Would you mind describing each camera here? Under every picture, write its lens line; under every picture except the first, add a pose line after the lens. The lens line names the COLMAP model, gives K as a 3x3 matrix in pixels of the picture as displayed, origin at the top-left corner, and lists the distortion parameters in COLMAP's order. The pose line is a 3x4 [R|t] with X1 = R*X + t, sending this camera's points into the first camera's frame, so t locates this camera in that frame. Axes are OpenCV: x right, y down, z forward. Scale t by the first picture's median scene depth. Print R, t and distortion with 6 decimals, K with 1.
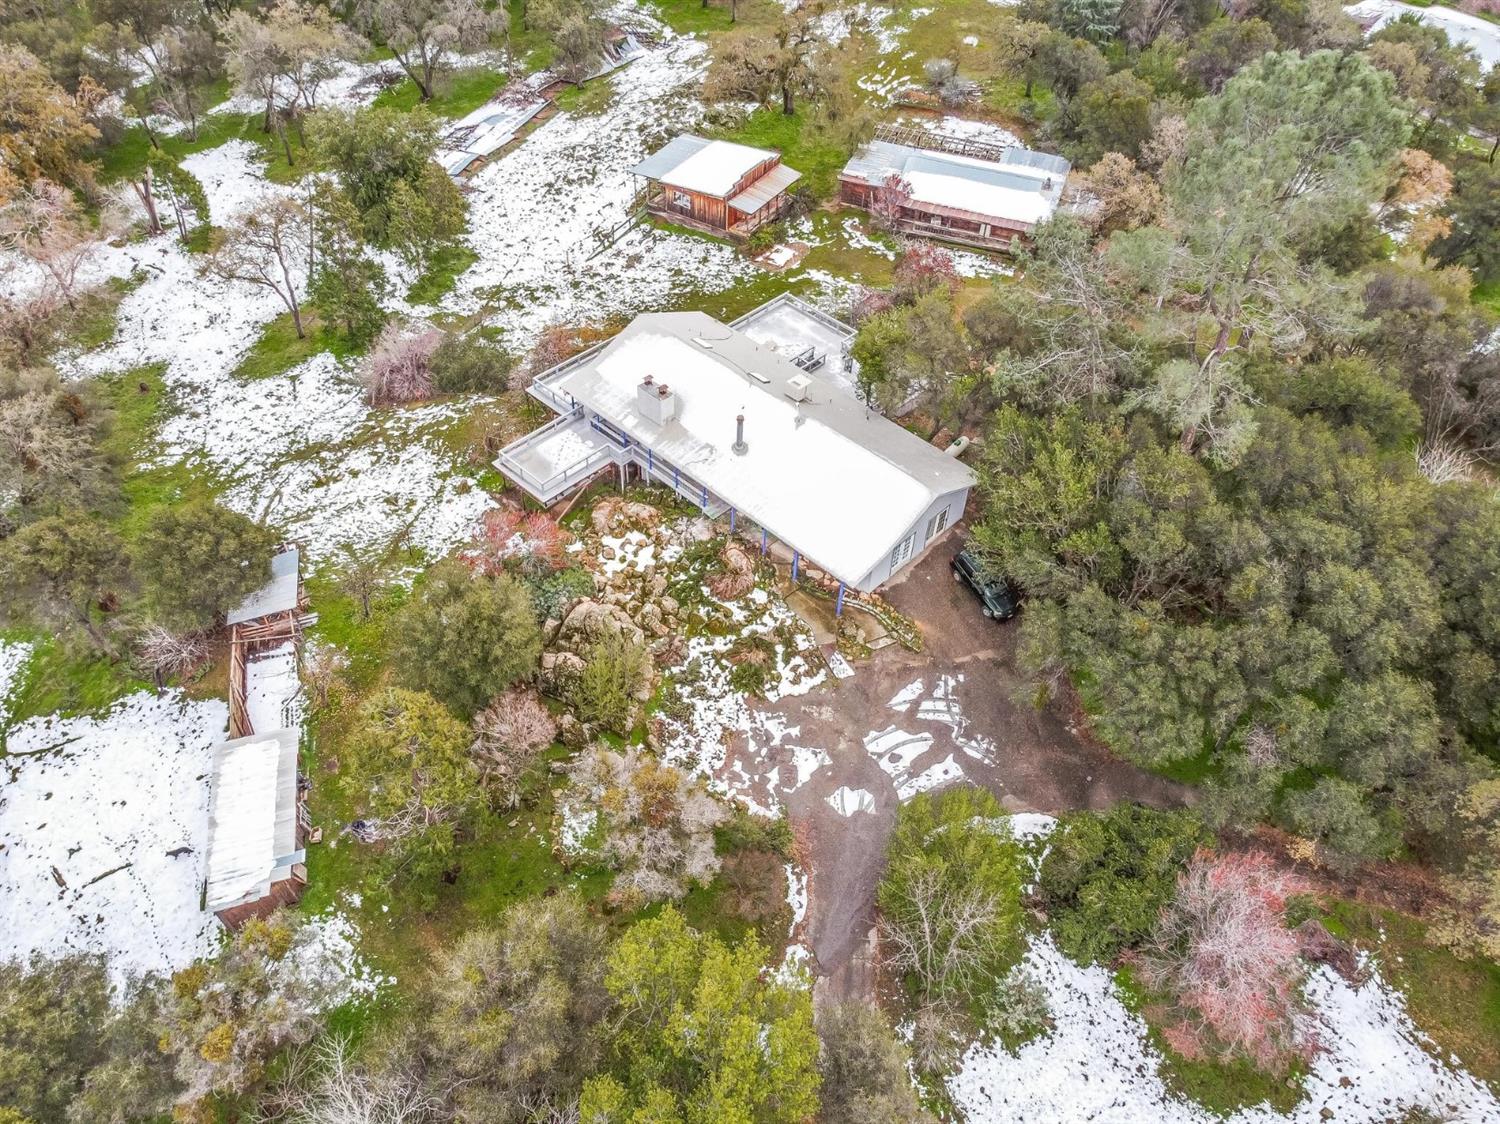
lens RADIAL K [[1145.7, 0, 734.8], [0, 1145.7, 564.0], [0, 0, 1]] dist [-0.005292, 0.002731]
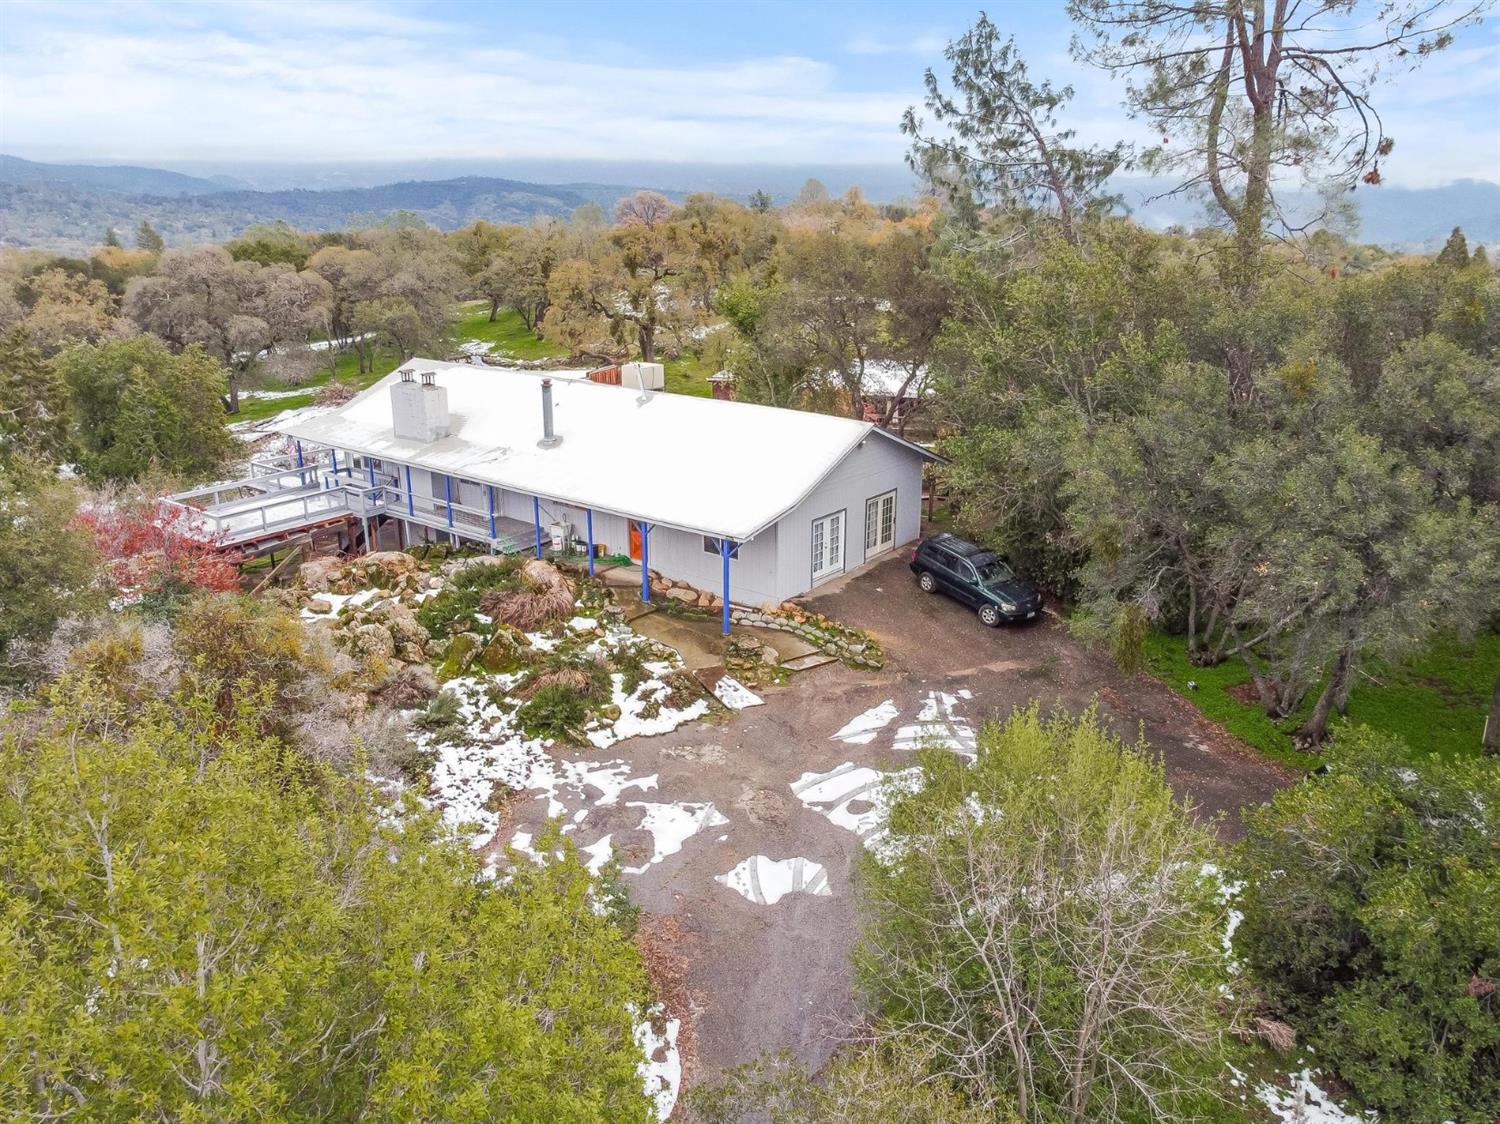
lens RADIAL K [[1203.5, 0, 750.0], [0, 1203.5, 562.0], [0, 0, 1]] dist [0.000033, -0.000756]
pose [[0.993644, -0.056167, 0.097554, 0.049778], [0.094154, 0.889676, -0.446780, 0.285545], [-0.061698, 0.453125, 0.889309, 0.494178]]
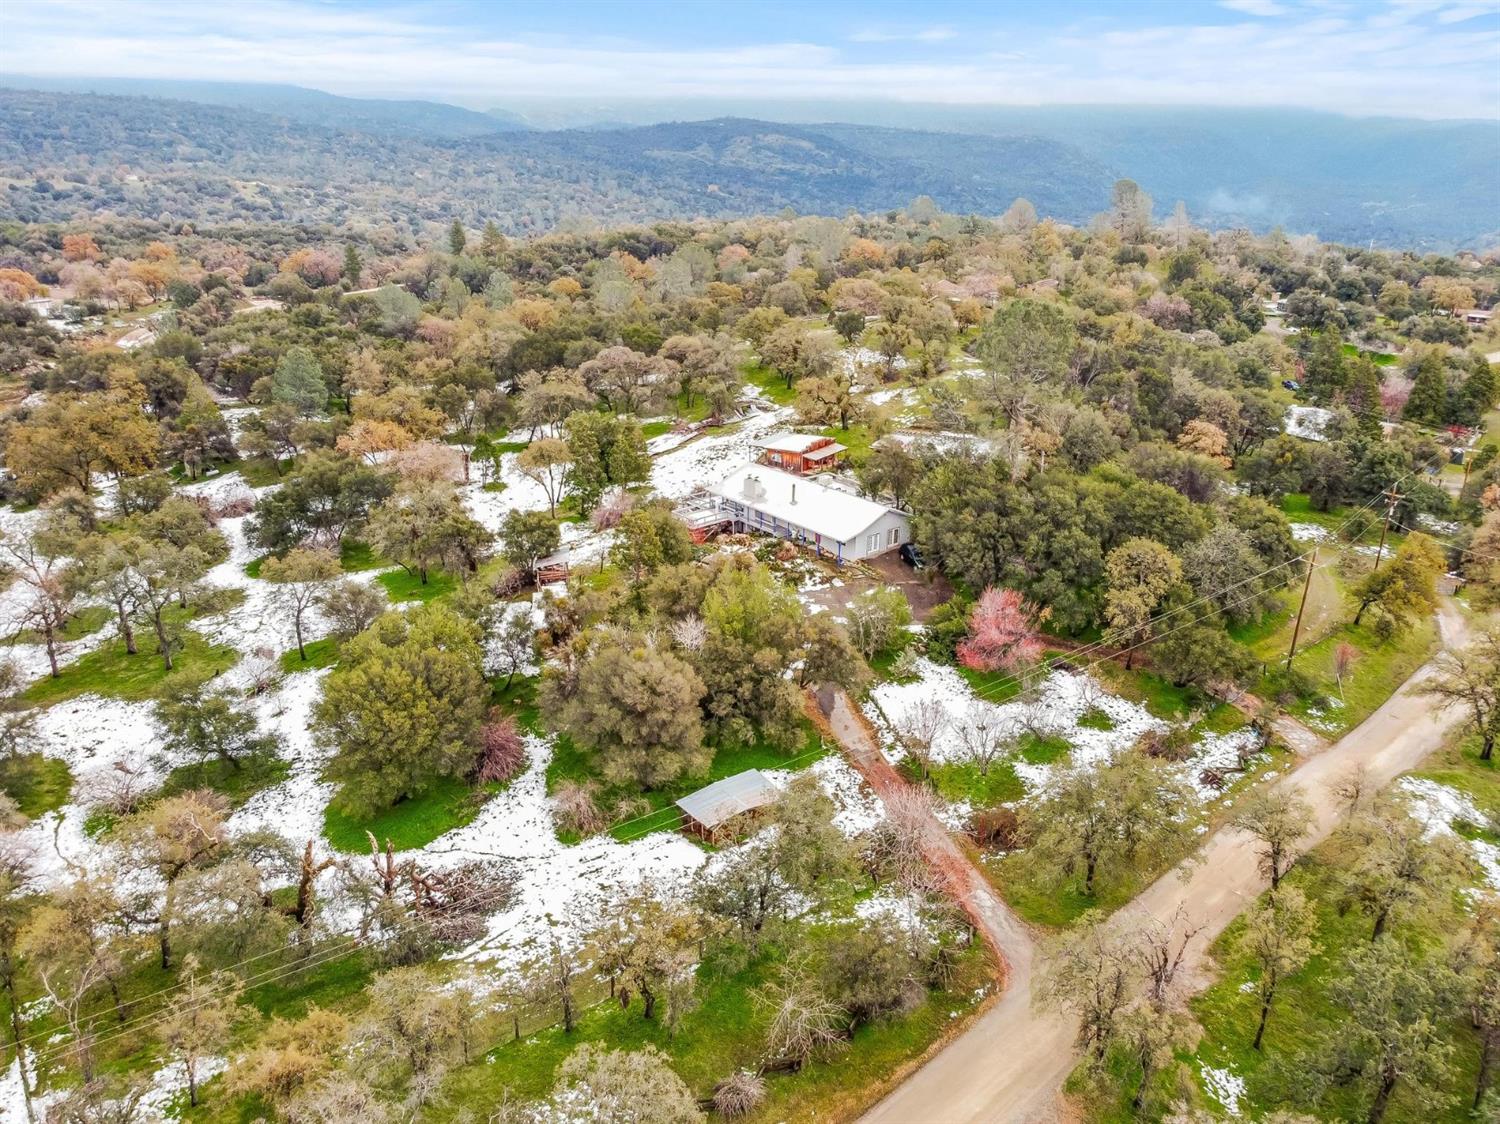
lens RADIAL K [[1145.7, 0, 734.8], [0, 1145.7, 564.0], [0, 0, 1]] dist [-0.005292, 0.002731]
pose [[0.994456, 0.018151, -0.103572, 0.122115], [-0.058518, 0.913900, -0.401700, 0.880279], [0.087363, 0.405534, 0.909896, -0.844608]]
